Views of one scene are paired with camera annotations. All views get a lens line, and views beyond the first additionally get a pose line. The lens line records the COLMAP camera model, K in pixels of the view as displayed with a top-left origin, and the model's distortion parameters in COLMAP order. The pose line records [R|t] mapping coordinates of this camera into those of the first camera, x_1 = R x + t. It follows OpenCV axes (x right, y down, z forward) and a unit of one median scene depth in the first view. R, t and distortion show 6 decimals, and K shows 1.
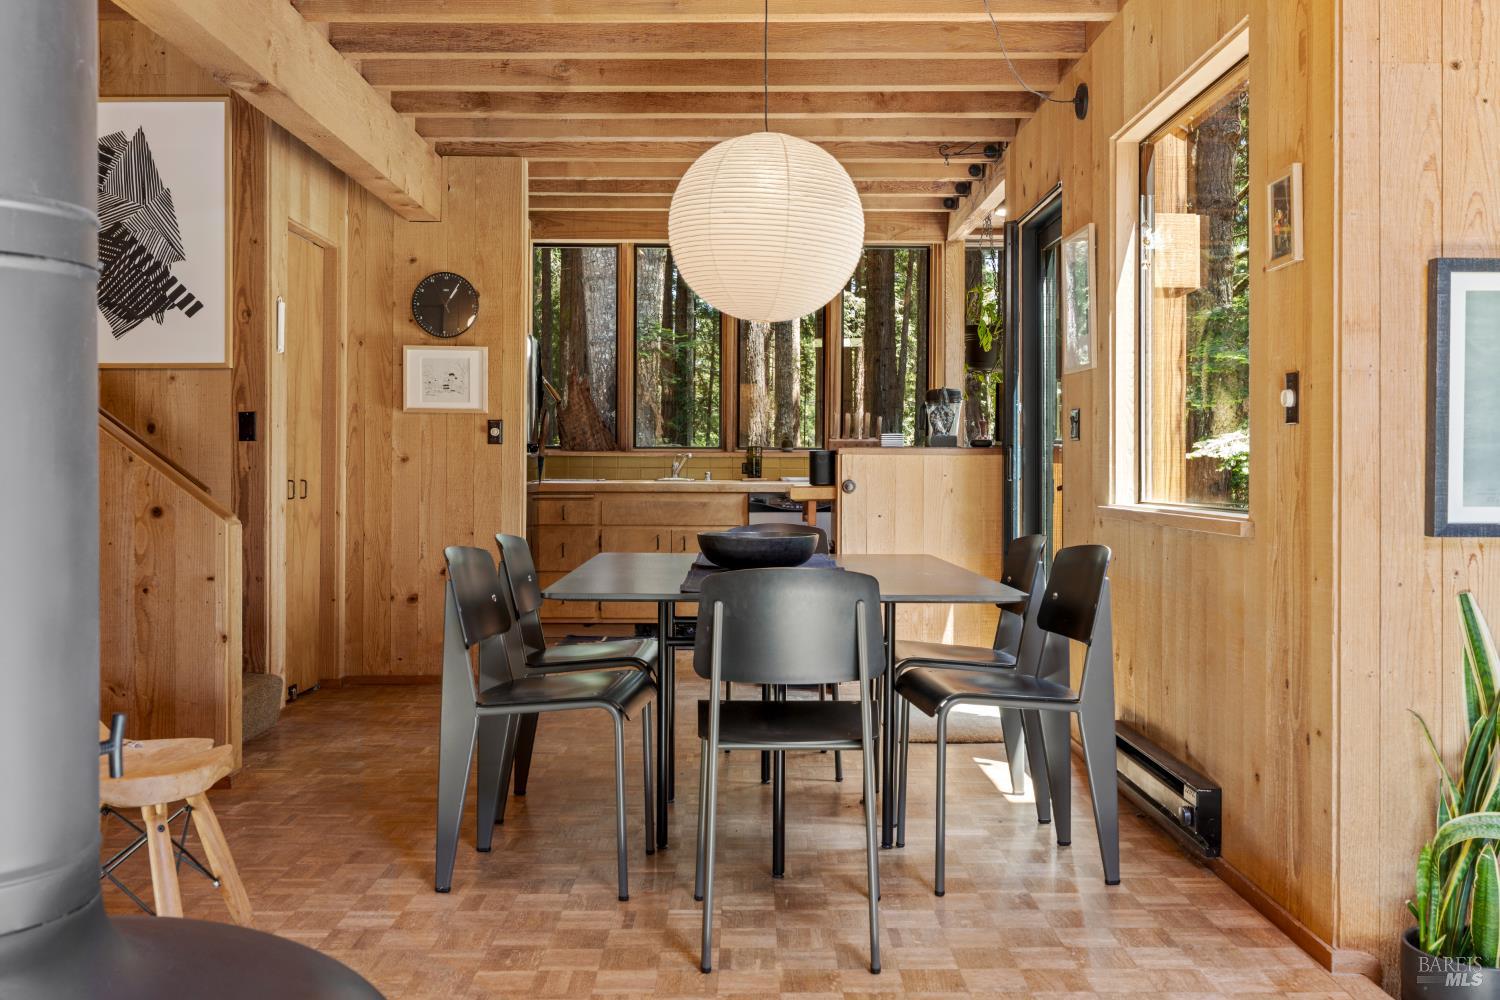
lens RADIAL K [[1348.6, 0, 757.7], [0, 1348.6, 467.2], [0, 0, 1]] dist [-0.000456, 0.003848]
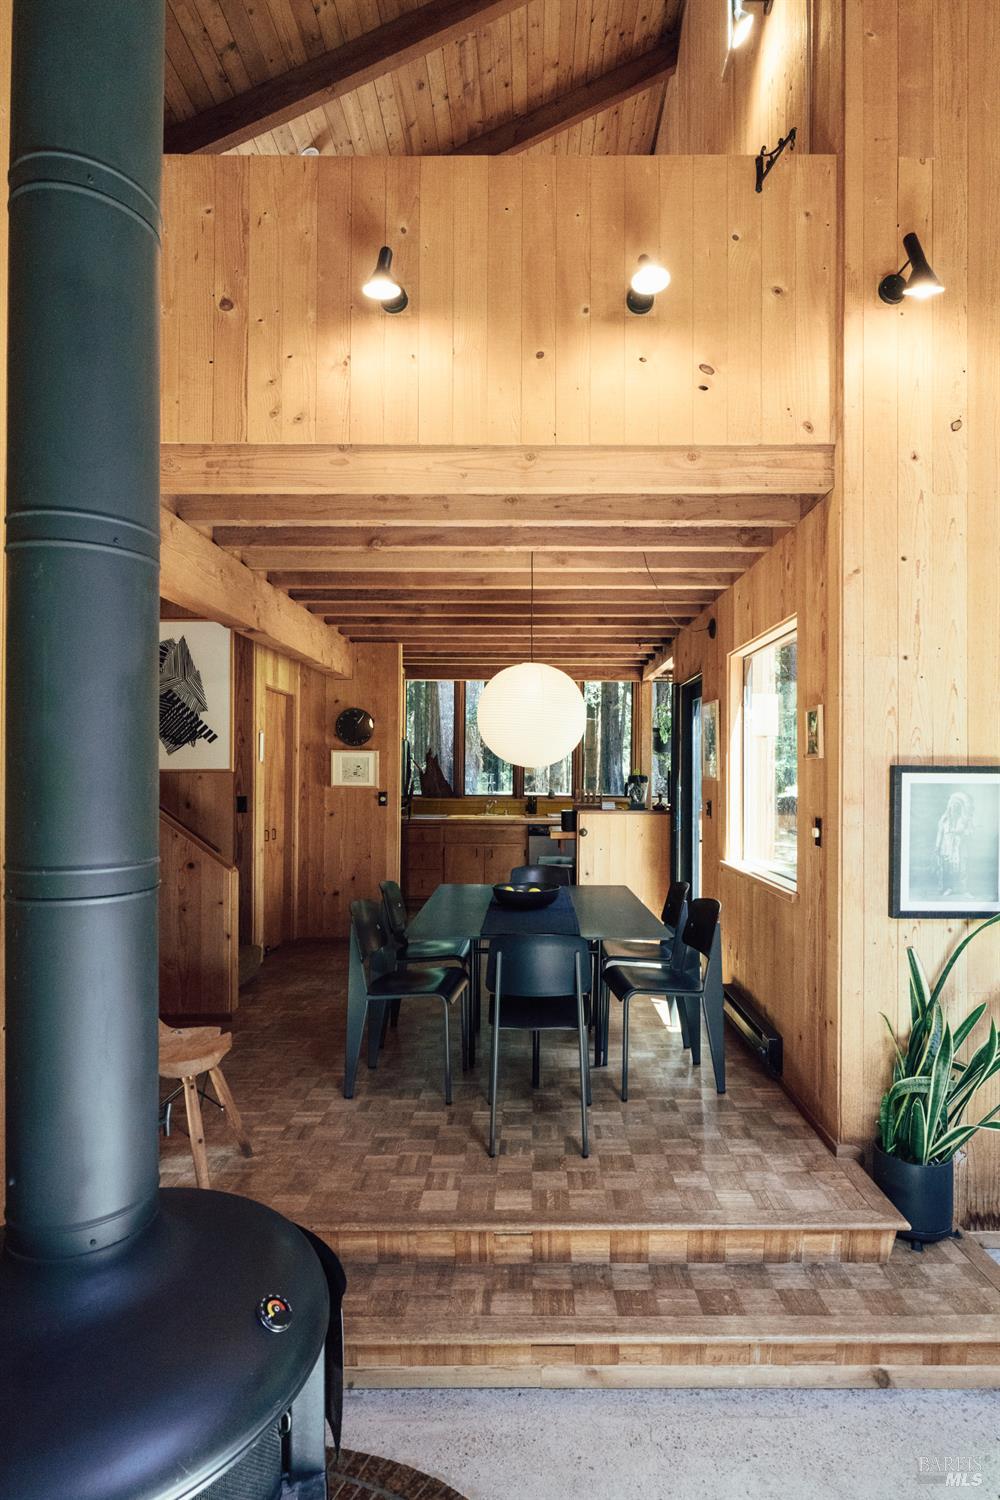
lens RADIAL K [[783.6, 0, 540.7], [0, 783.6, 768.3], [0, 0, 1]] dist [-0.009109, 0.007485]
pose [[0.999995, 0.003011, 0.000503, 0.012881], [-0.003007, 0.999974, -0.006532, -0.072268], [-0.000523, 0.006531, 0.999979, -0.028233]]
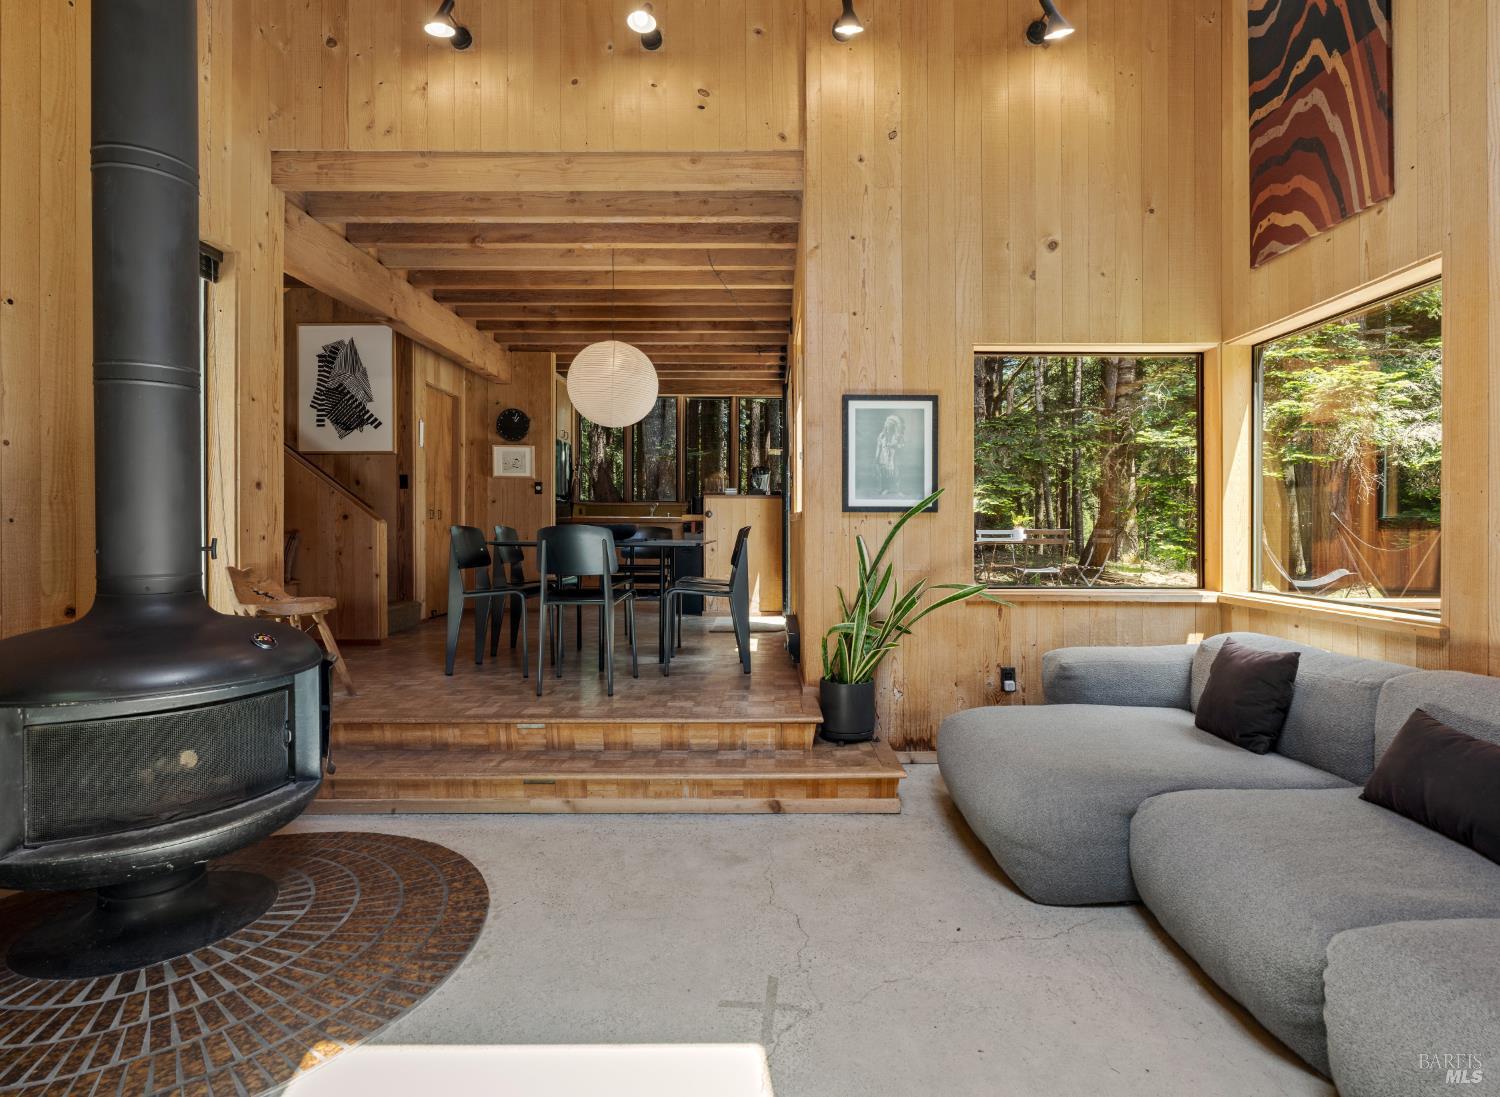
lens RADIAL K [[767.8, 0, 764.8], [0, 767.8, 525.2], [0, 0, 1]] dist [-0.001060, 0.001960]
pose [[0.999997, 0.000381, 0.002522, 0.183635], [-0.000370, 0.999992, -0.004056, 0.040987], [-0.002524, 0.004056, 0.999989, -0.179574]]
